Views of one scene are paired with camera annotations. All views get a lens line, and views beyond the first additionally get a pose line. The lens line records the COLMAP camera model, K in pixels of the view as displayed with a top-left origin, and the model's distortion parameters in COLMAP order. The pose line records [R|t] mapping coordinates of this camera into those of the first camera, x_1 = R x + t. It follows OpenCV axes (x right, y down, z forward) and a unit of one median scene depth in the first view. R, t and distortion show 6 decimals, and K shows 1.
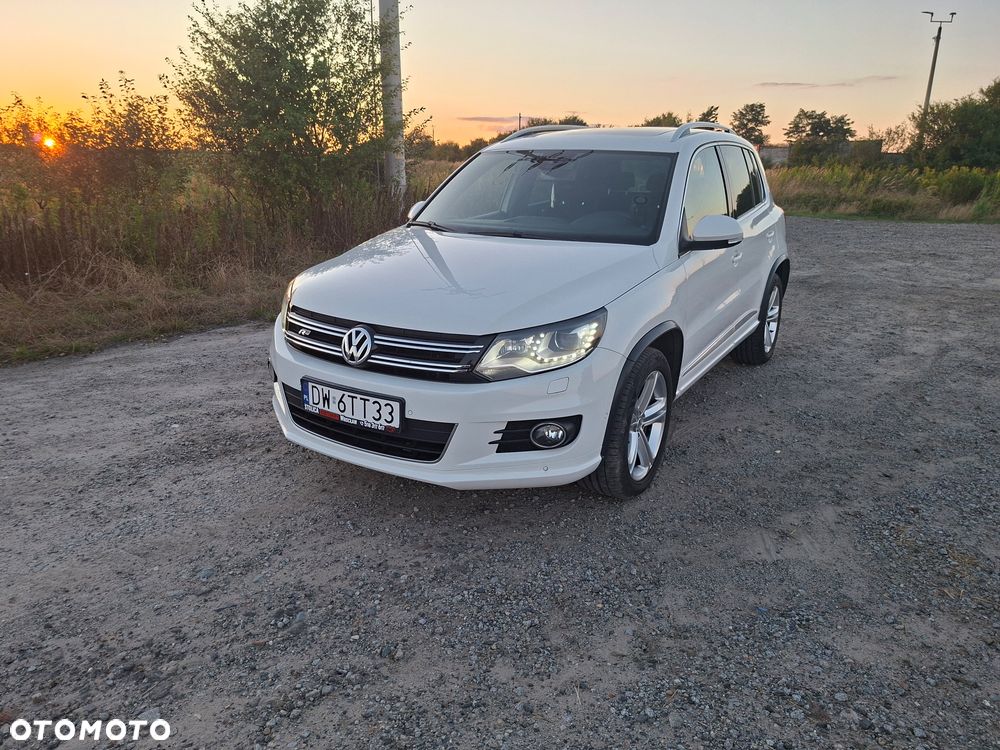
lens RADIAL K [[692.5, 0, 502.0], [0, 692.5, 372.5], [0, 0, 1]] dist [0.072615, -0.078664]
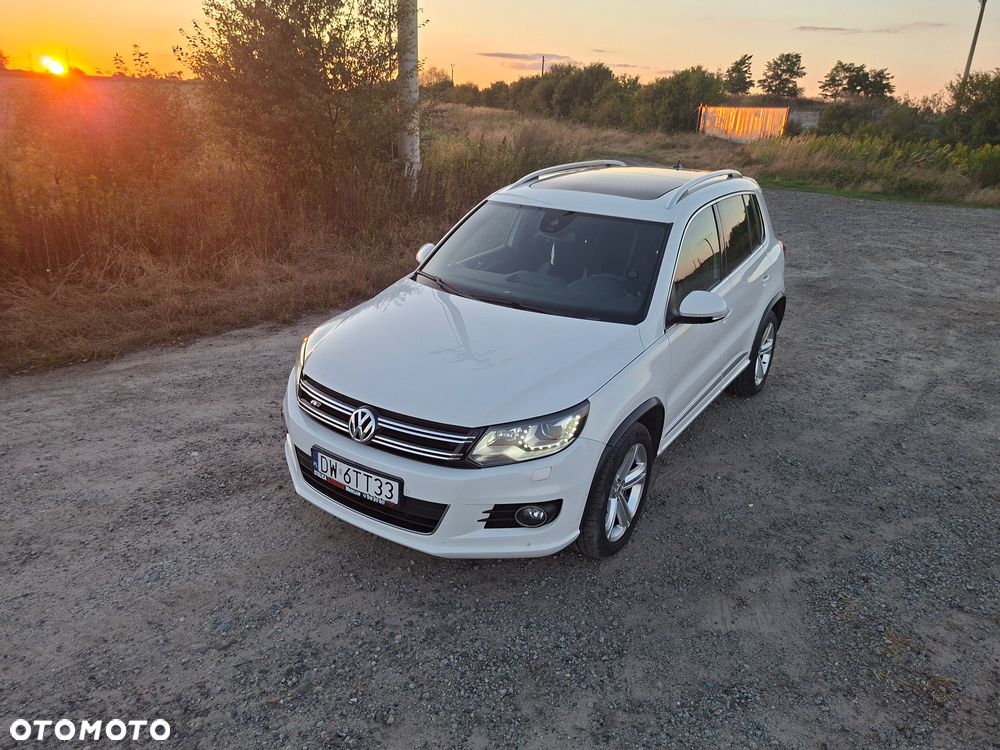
lens RADIAL K [[716.5, 0, 508.6], [0, 716.5, 356.1], [0, 0, 1]] dist [0.074730, -0.082099]
pose [[0.999220, 0.037840, -0.011293, 0.026814], [-0.036874, 0.996418, 0.076100, -0.199921], [0.014132, -0.075624, 0.997036, -0.106752]]
